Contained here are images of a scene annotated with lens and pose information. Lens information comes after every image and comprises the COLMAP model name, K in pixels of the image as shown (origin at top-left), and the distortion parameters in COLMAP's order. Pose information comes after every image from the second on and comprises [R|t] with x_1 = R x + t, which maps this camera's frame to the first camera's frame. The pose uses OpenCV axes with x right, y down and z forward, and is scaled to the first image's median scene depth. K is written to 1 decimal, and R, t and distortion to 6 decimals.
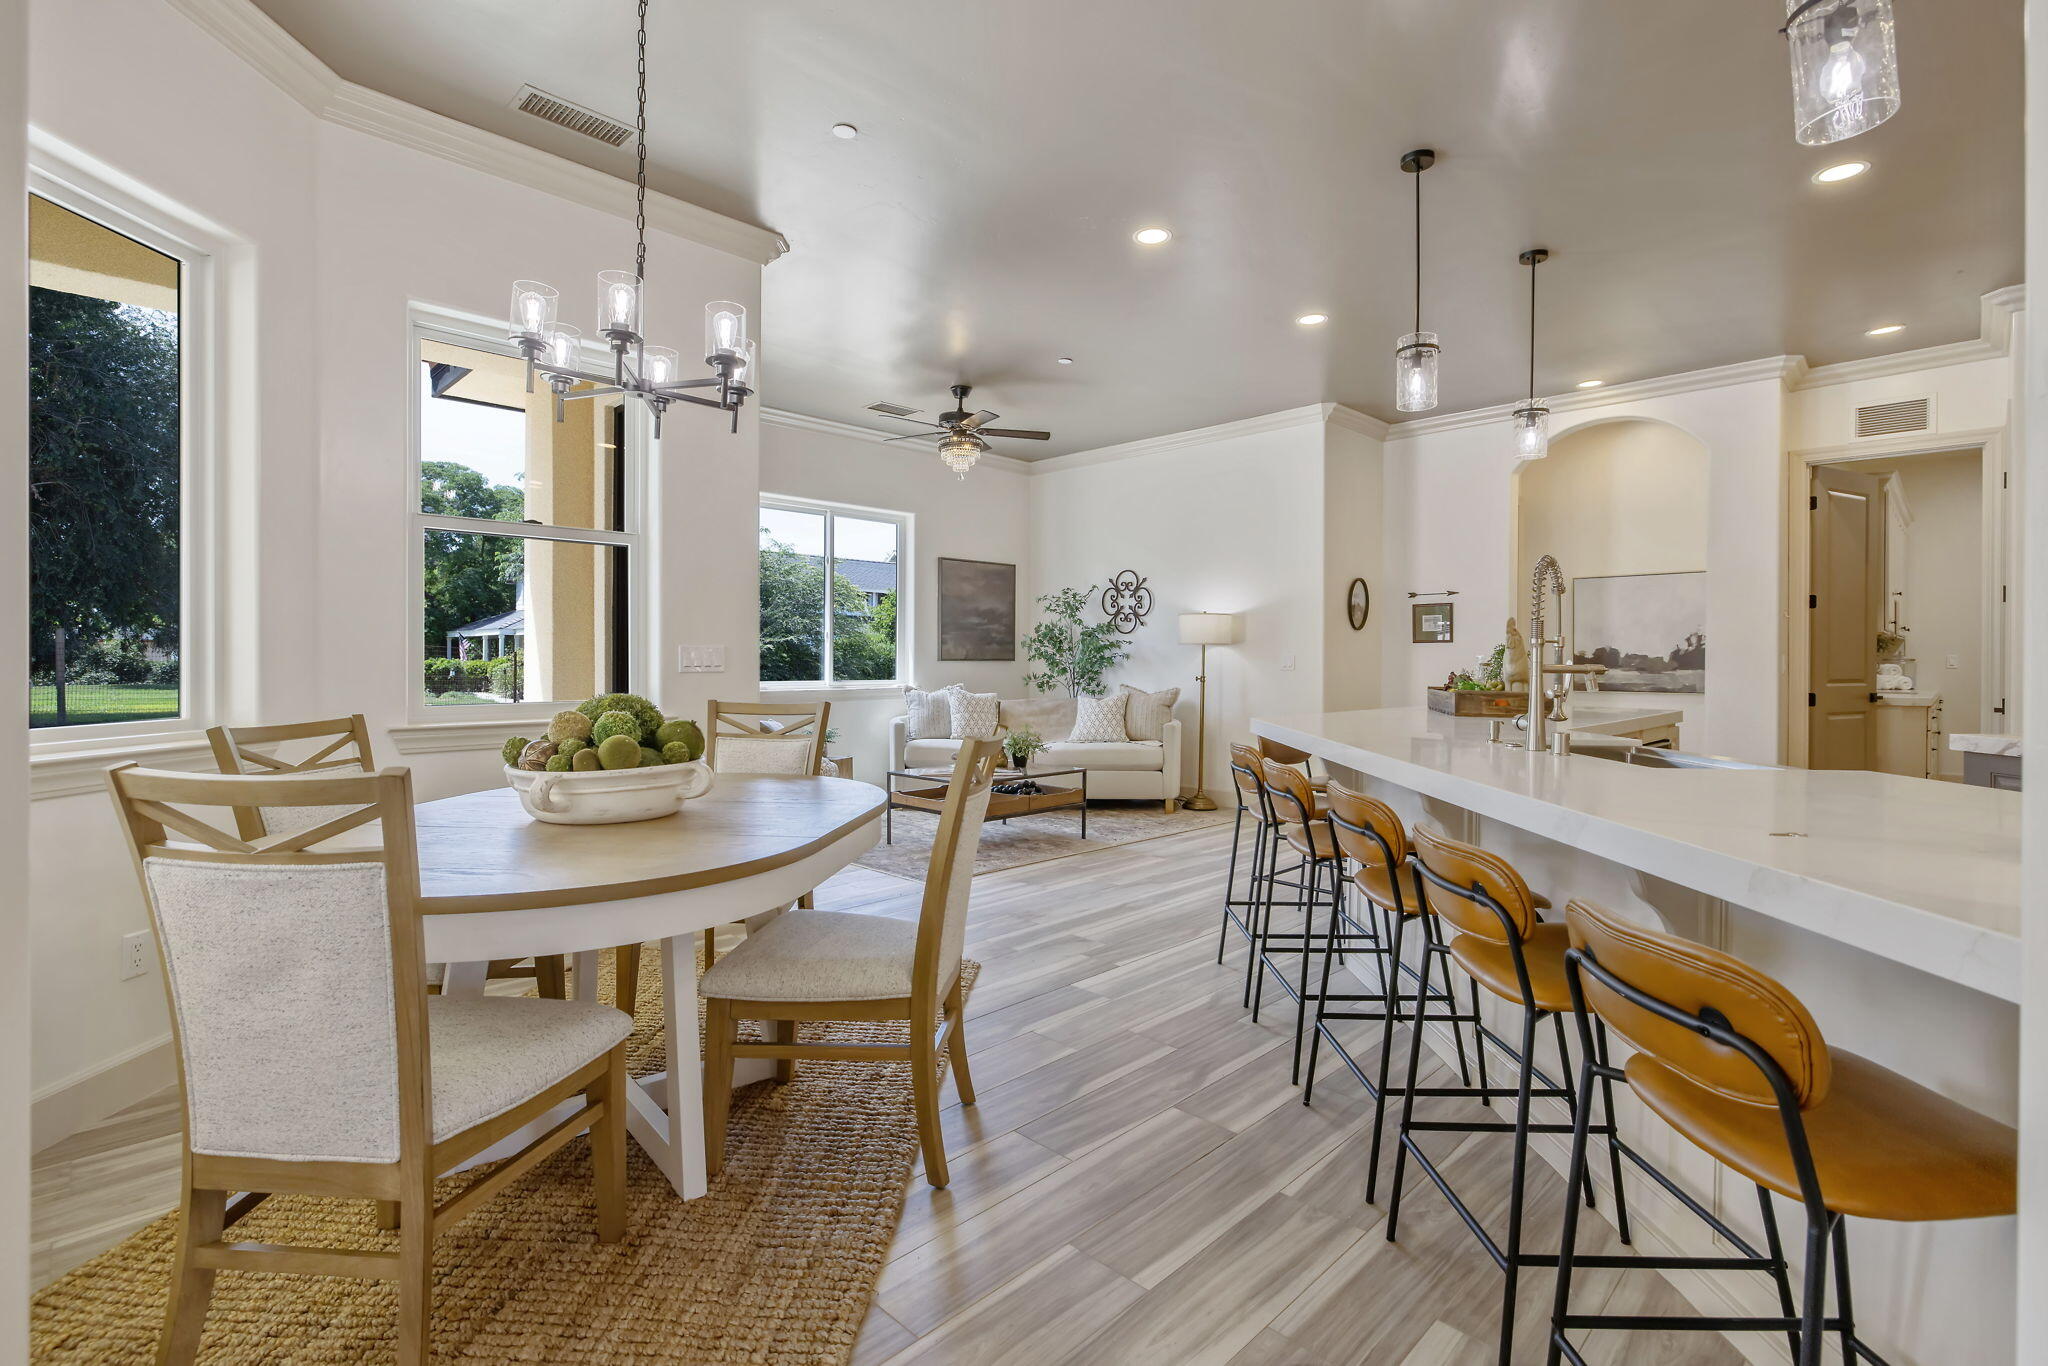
lens RADIAL K [[949.3, 0, 1020.0], [0, 949.3, 656.7], [0, 0, 1]] dist [0.000643, 0.000052]
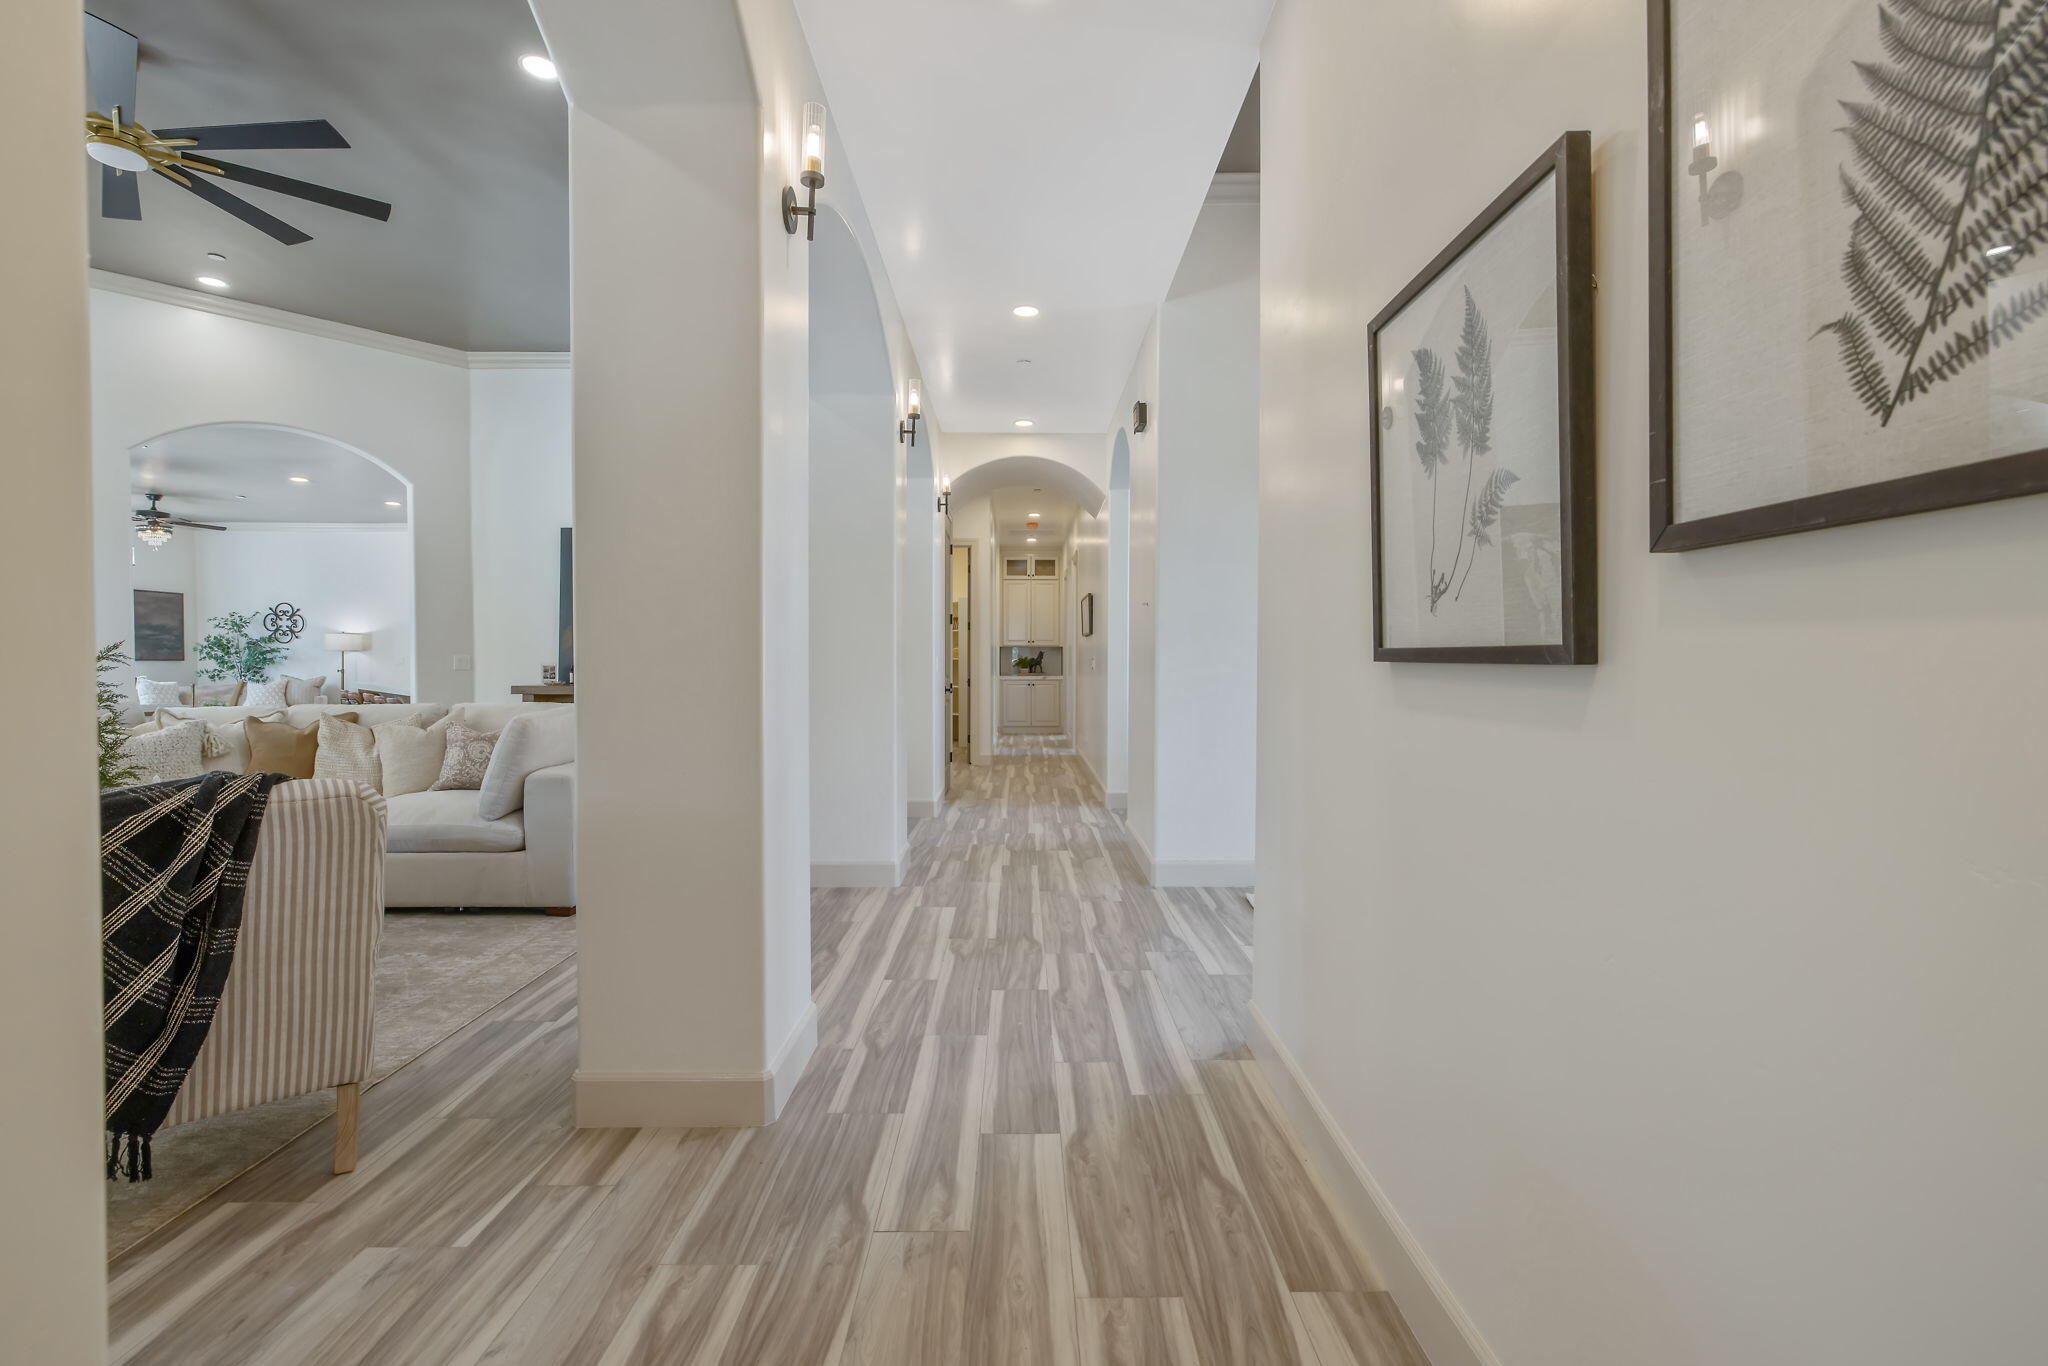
lens RADIAL K [[921.6, 0, 1030.1], [0, 921.6, 674.9], [0, 0, 1]] dist [0.002635, 0.000285]
pose [[0.698260, -0.016343, 0.715658, -0.130574], [0.000458, 0.999749, 0.022383, -0.005814], [-0.715844, -0.015302, 0.698092, -1.030366]]
